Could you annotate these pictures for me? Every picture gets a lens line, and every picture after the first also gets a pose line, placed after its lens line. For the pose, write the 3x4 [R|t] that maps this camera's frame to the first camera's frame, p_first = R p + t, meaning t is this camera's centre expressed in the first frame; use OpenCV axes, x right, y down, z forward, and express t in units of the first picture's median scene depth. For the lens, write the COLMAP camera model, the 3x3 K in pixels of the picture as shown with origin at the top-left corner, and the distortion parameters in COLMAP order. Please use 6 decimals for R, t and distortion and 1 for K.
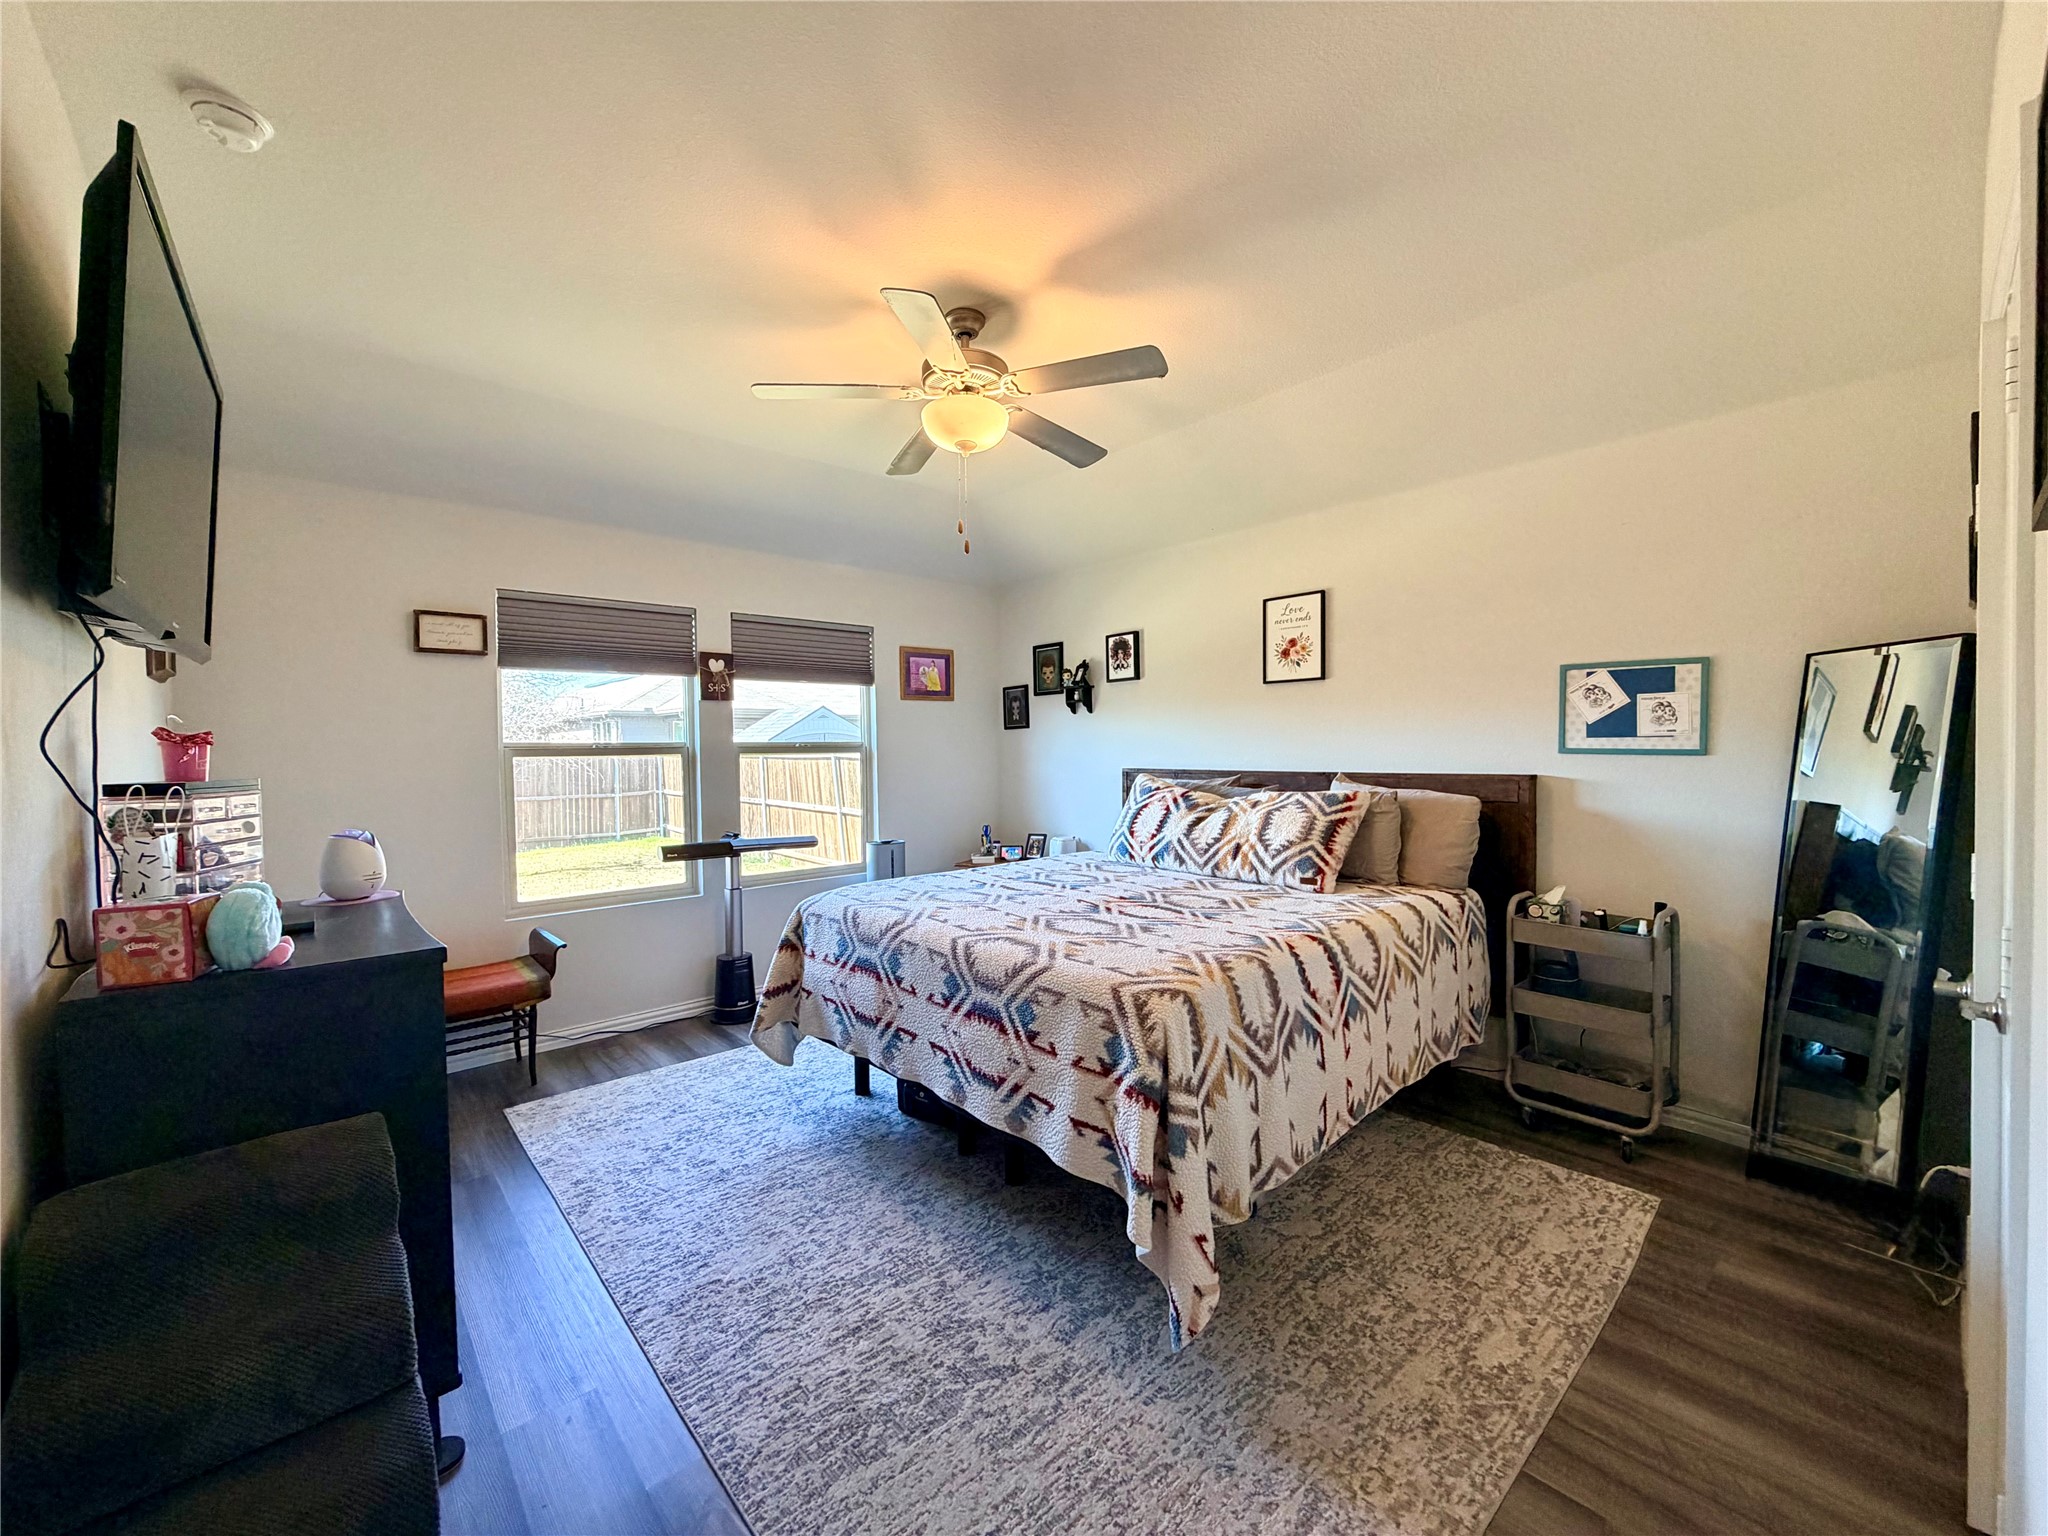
lens RADIAL K [[820.5, 0, 1015.6], [0, 820.5, 765.8], [0, 0, 1]] dist [0.001759, 0.000414]
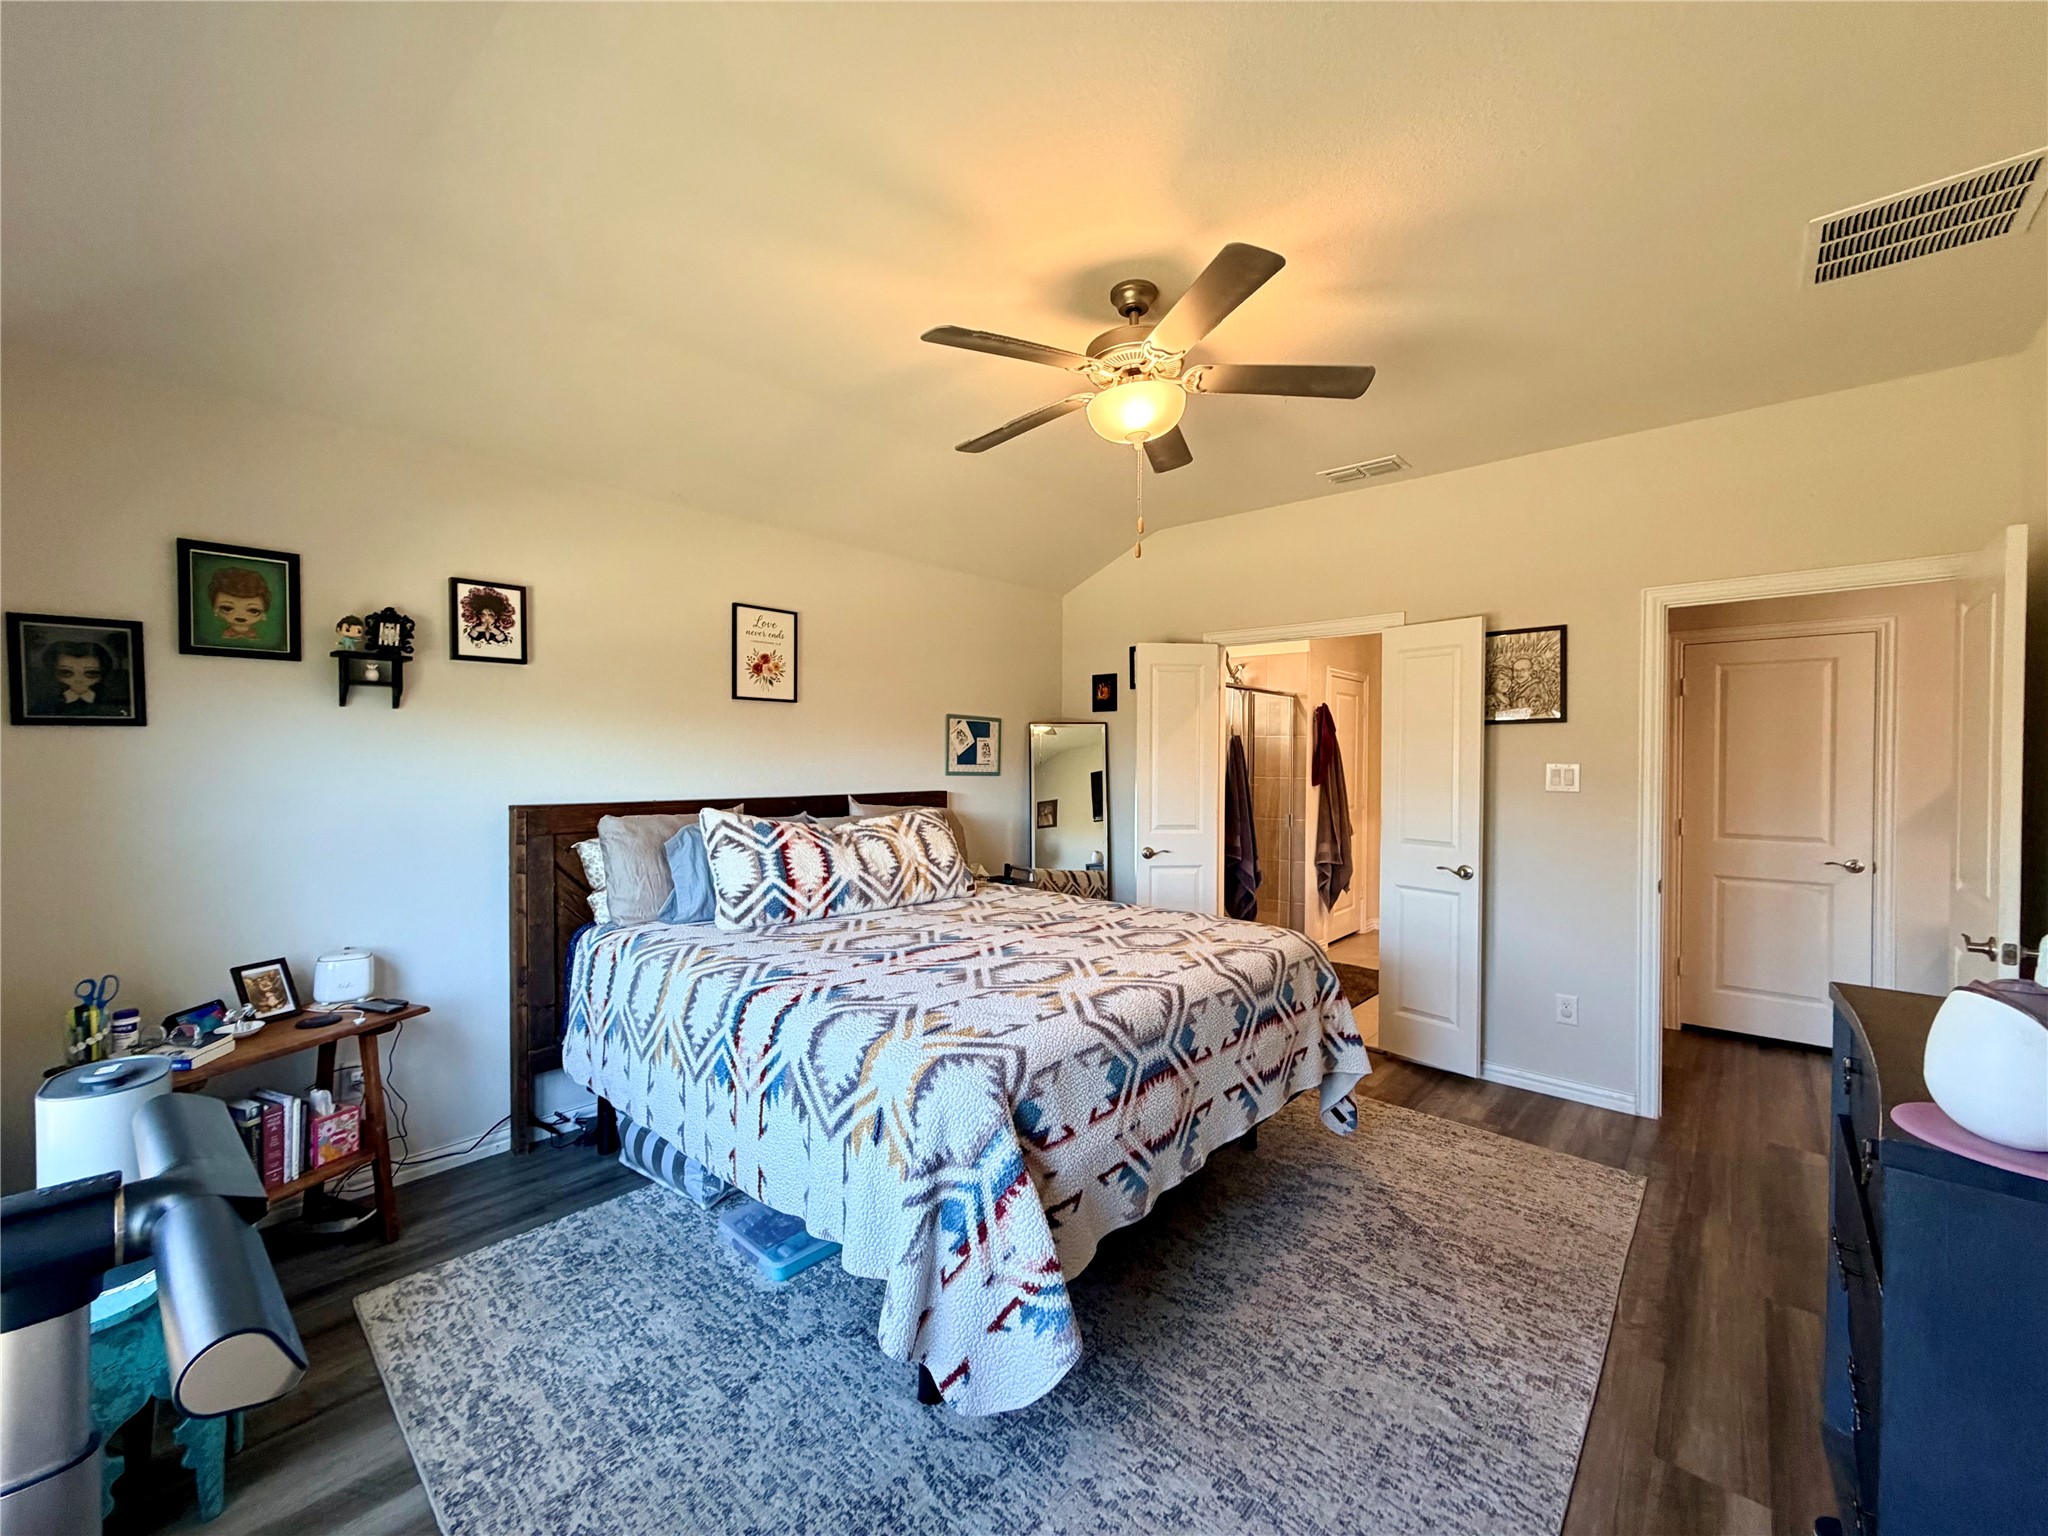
lens RADIAL K [[820.5, 0, 1016.1], [0, 820.5, 769.0], [0, 0, 1]] dist [0.001759, 0.000414]
pose [[-0.119145, -0.001720, 0.992875, -0.721212], [0.019165, 0.999808, 0.004032, -0.027239], [-0.992692, 0.019509, -0.119089, 0.966654]]
